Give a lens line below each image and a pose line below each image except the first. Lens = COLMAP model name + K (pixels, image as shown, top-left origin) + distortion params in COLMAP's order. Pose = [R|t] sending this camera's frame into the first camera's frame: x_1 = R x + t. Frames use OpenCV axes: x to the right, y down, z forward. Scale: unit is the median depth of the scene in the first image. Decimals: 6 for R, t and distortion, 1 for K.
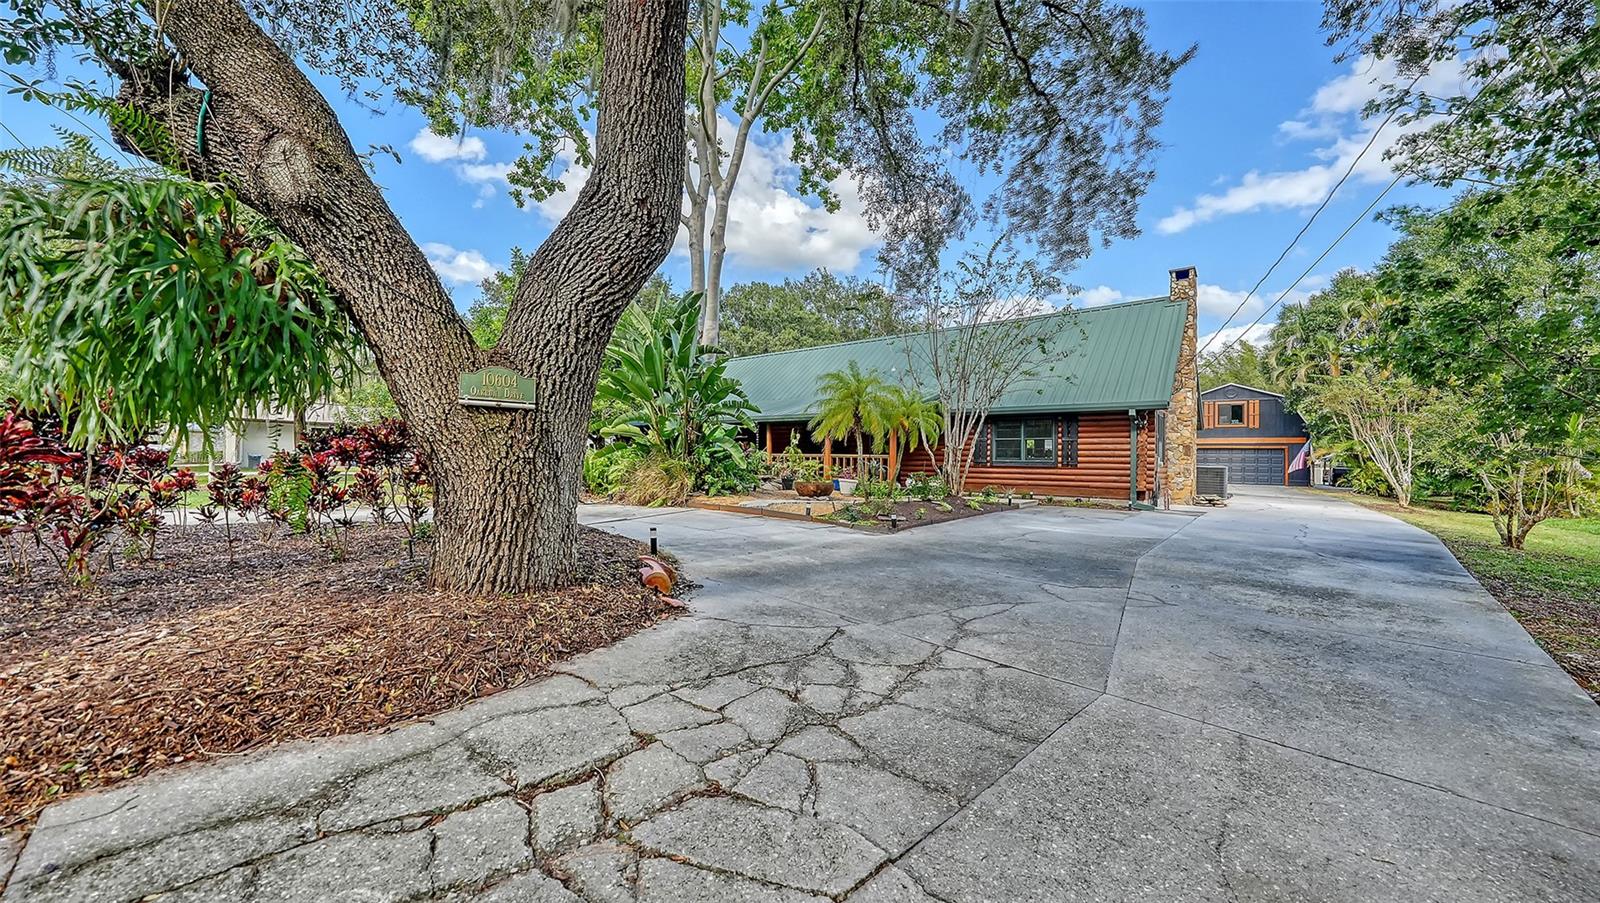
lens RADIAL K [[614.9, 0, 805.3], [0, 614.9, 458.8], [0, 0, 1]] dist [-0.000337, 0.000060]
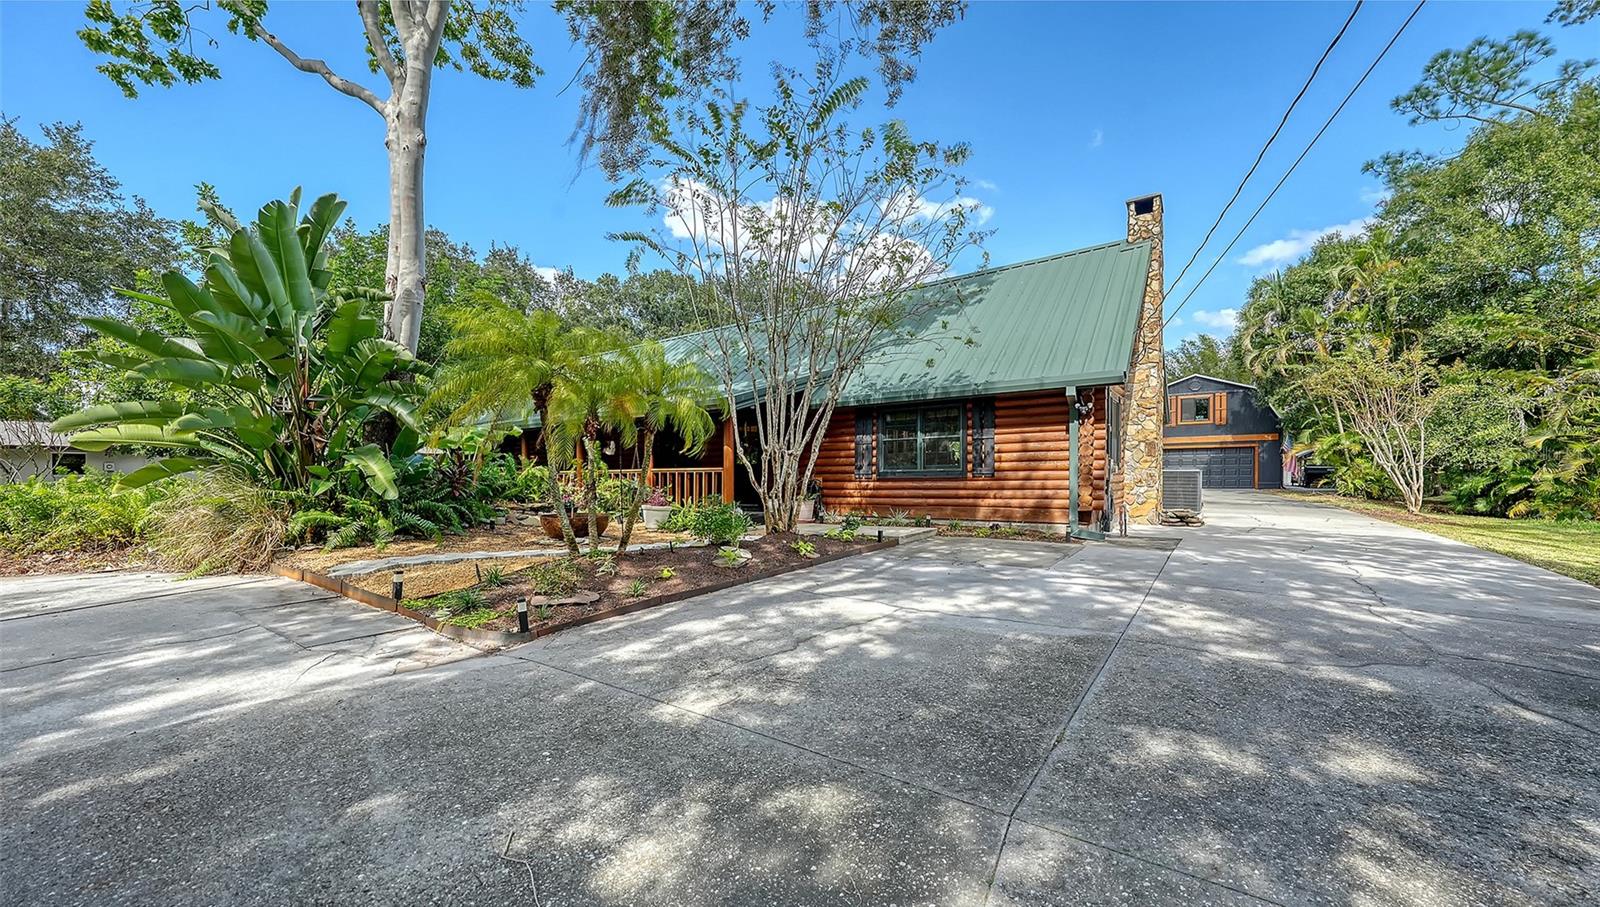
lens RADIAL K [[588.7, 0, 804.6], [0, 588.7, 498.8], [0, 0, 1]] dist [0.001229, -0.000089]
pose [[0.999005, -0.030261, 0.032758, 0.148426], [0.028730, 0.998517, 0.046234, 0.000555], [-0.034108, -0.045247, 0.998393, 0.250562]]
